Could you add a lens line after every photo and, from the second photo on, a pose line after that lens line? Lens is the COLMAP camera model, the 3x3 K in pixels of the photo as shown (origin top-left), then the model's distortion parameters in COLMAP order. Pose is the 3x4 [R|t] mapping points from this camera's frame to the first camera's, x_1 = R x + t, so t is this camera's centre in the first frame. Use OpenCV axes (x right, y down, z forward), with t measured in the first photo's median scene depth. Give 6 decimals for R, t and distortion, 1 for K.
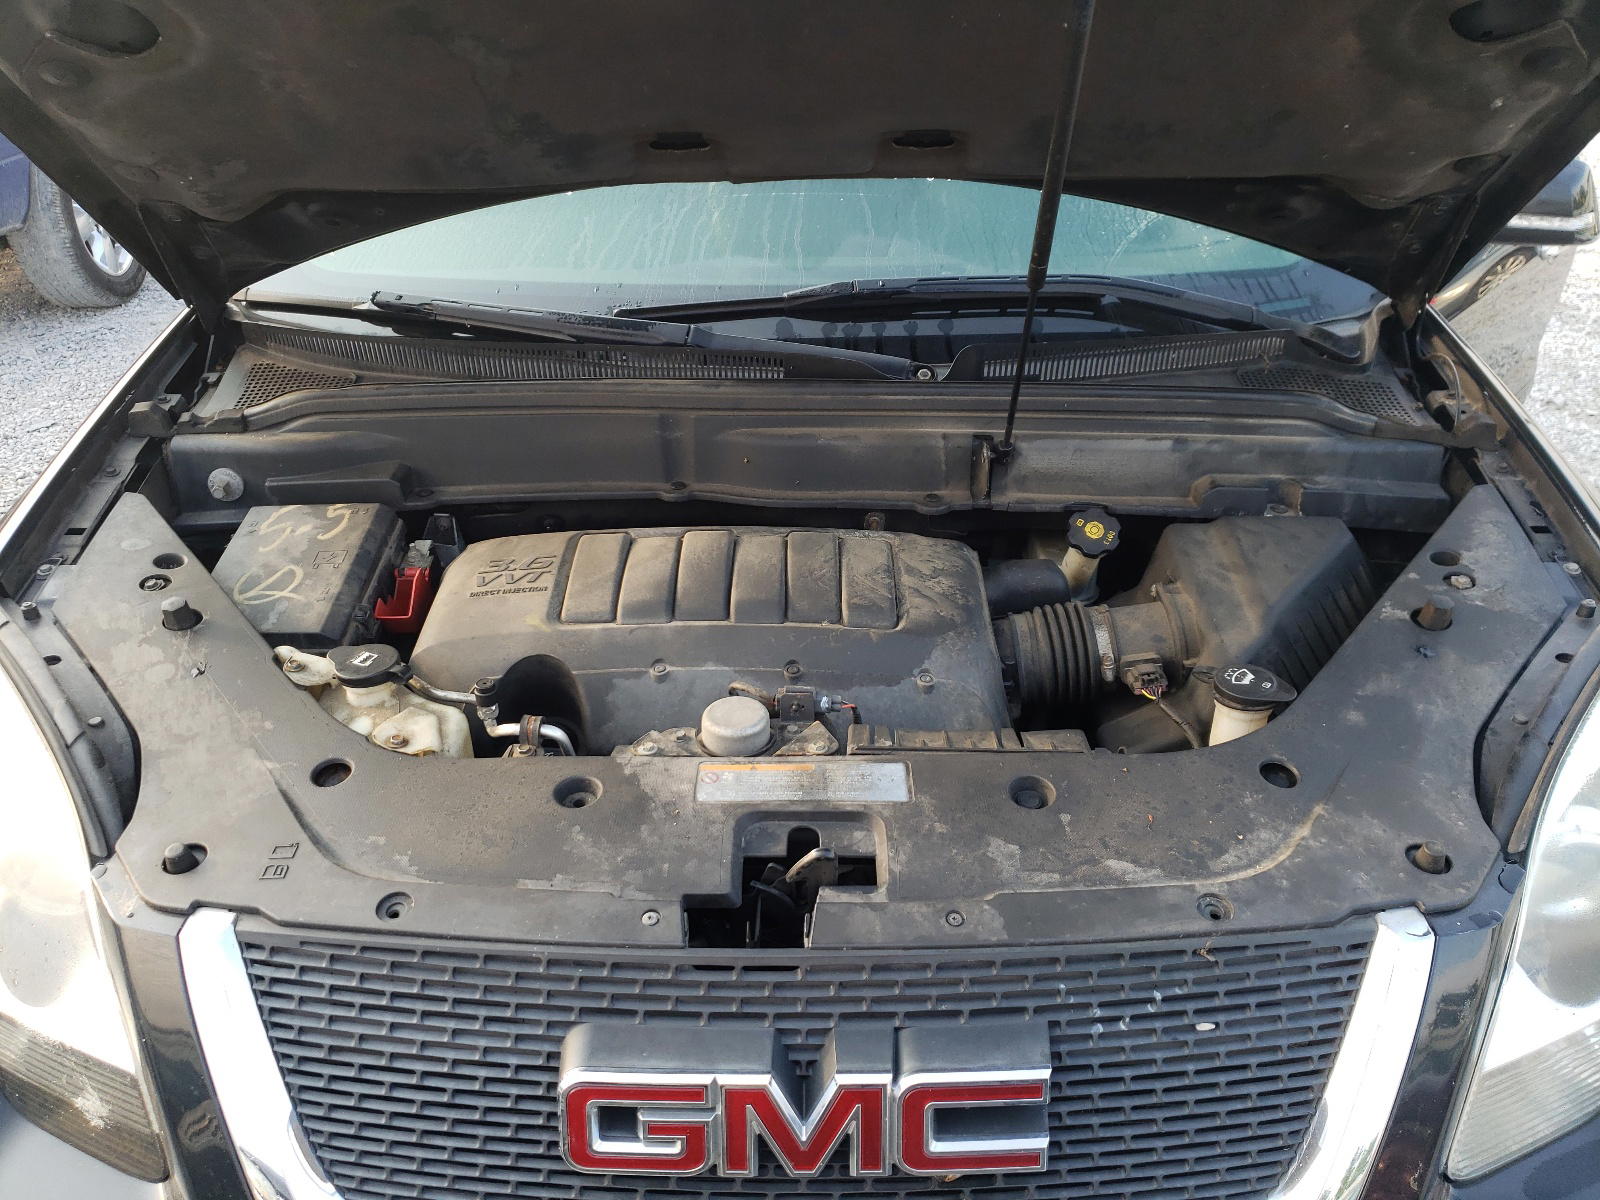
lens RADIAL K [[1198.3, 0, 805.1], [0, 1198.3, 596.8], [0, 0, 1]] dist [-0.051084, 0.055857]
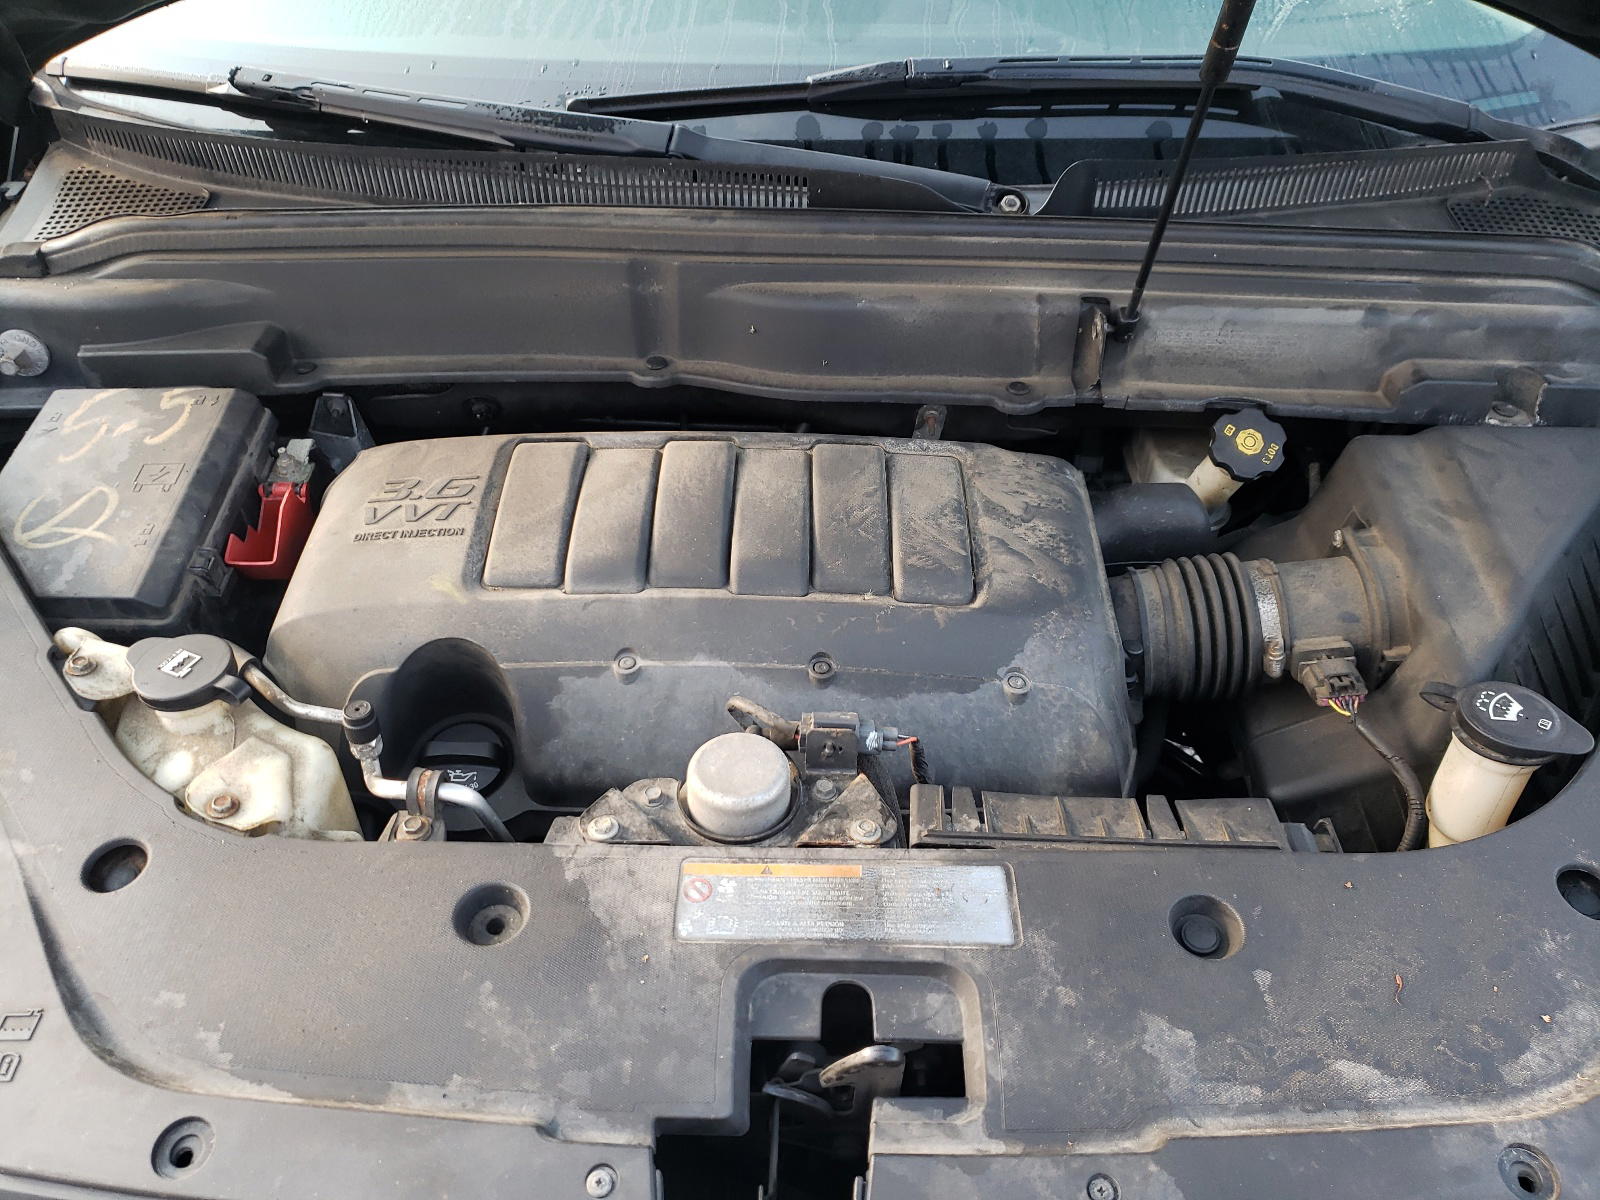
lens RADIAL K [[1198.3, 0, 799.6], [0, 1198.3, 601.5], [0, 0, 1]] dist [-0.051084, 0.055857]
pose [[0.999926, 0.011937, -0.002175, -0.020522], [-0.011379, 0.984796, 0.173341, -0.086483], [0.004211, -0.173303, 0.984860, 0.310213]]
